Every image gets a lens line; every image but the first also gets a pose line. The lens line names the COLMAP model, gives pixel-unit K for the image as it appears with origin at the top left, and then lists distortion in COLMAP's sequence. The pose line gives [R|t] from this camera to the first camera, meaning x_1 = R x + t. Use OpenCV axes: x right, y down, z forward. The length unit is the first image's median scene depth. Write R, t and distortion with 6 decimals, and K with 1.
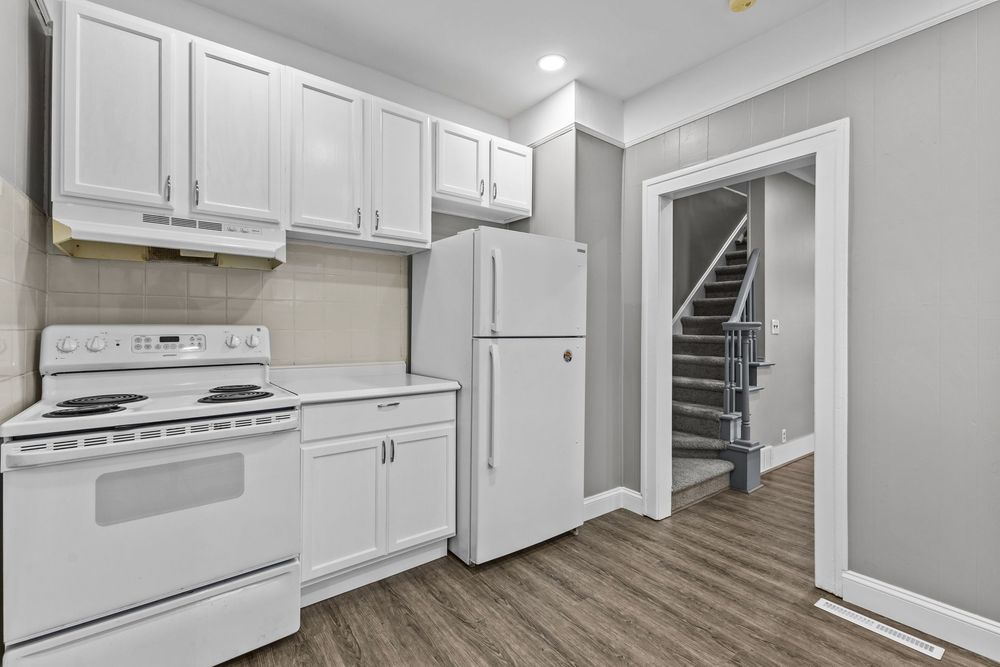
lens RADIAL K [[435.1, 0, 500.8], [0, 435.1, 328.8], [0, 0, 1]] dist [0.011292, 0.000007]
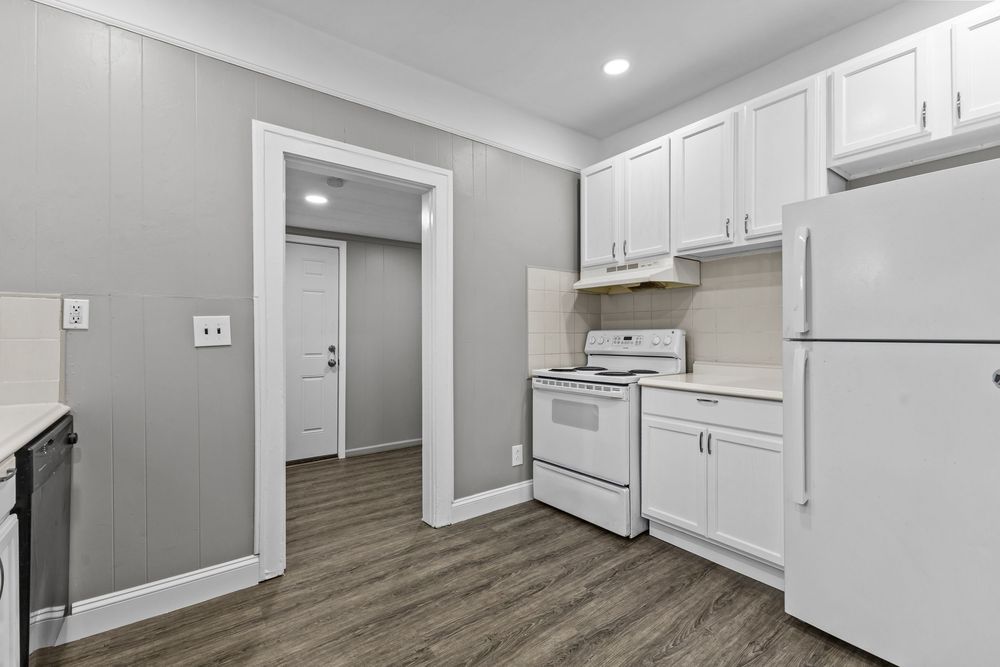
lens RADIAL K [[438.5, 0, 500.0], [0, 438.5, 333.5], [0, 0, 1]] dist [0.011362, -0.000197]
pose [[-0.003837, -0.004029, -0.999985, 0.862639], [0.003752, 0.999985, -0.004043, 0.009999], [0.999986, -0.003767, -0.003822, 0.499527]]
